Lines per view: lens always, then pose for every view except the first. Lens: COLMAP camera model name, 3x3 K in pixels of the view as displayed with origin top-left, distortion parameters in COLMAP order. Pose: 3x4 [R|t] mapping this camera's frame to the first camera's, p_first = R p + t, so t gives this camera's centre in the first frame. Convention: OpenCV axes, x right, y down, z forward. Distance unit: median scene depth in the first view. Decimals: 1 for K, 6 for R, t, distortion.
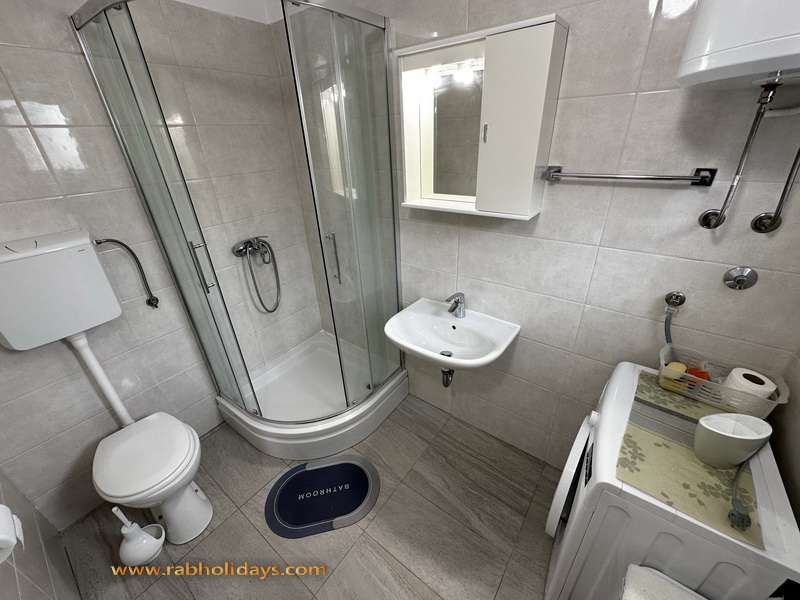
lens RADIAL K [[320.1, 0, 400.0], [0, 320.1, 300.0], [0, 0, 1]] dist [-0.002276, -0.000357]
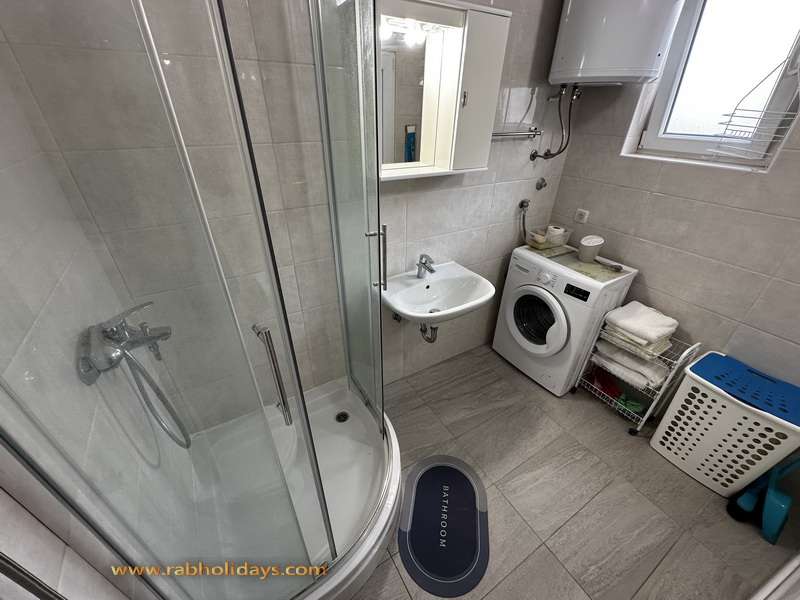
lens RADIAL K [[320.1, 0, 400.0], [0, 320.1, 300.0], [0, 0, 1]] dist [-0.002276, -0.000357]
pose [[0.371543, -0.439433, 0.817835, -0.875233], [0.396666, 0.871580, 0.288105, -0.255842], [-0.839412, 0.217364, 0.498138, 0.630311]]
